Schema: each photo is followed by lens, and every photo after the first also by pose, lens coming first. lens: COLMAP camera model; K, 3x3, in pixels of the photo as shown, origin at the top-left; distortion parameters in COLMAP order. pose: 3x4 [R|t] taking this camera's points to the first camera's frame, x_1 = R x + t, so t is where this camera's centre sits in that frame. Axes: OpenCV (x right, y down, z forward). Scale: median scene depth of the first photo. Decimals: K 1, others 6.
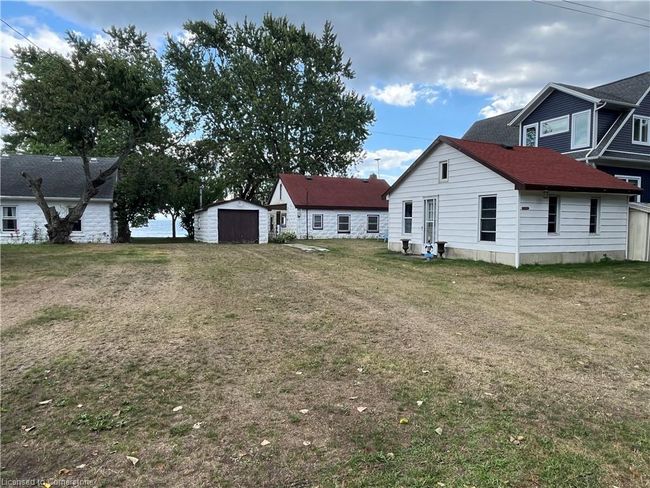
lens RADIAL K [[408.6, 0, 324.7], [0, 408.6, 241.9], [0, 0, 1]] dist [-0.008929, -0.001154]
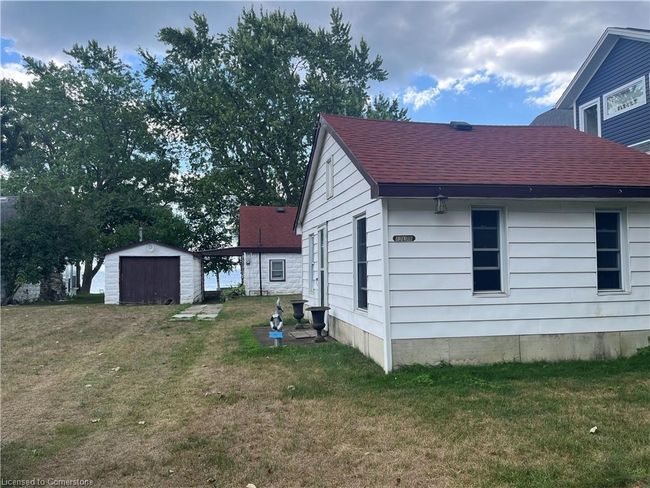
lens RADIAL K [[481.9, 0, 324.9], [0, 481.9, 243.9], [0, 0, 1]] dist [0.020278, -0.035728]
pose [[0.976573, -0.032212, -0.212762, 0.263912], [0.010933, 0.994883, -0.100440, -0.012090], [0.214908, 0.095760, 0.971928, 0.237832]]
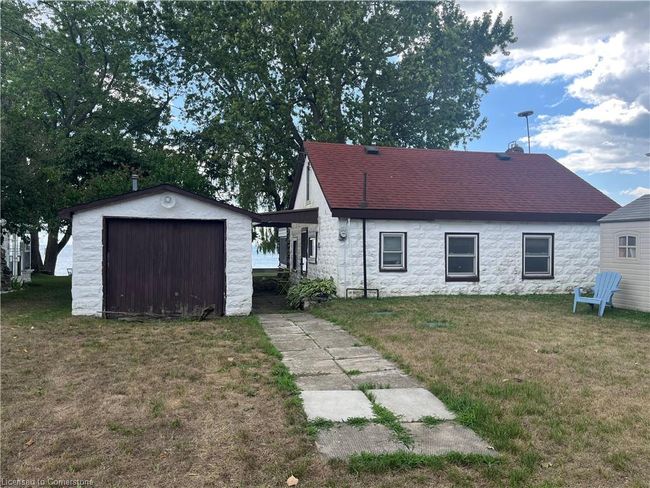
lens RADIAL K [[481.9, 0, 321.0], [0, 481.9, 243.3], [0, 0, 1]] dist [0.020278, -0.035728]
pose [[0.985369, -0.003778, -0.170394, -0.007189], [-0.005849, 0.998416, -0.055957, -0.034835], [0.170336, 0.056135, 0.983786, 0.602051]]
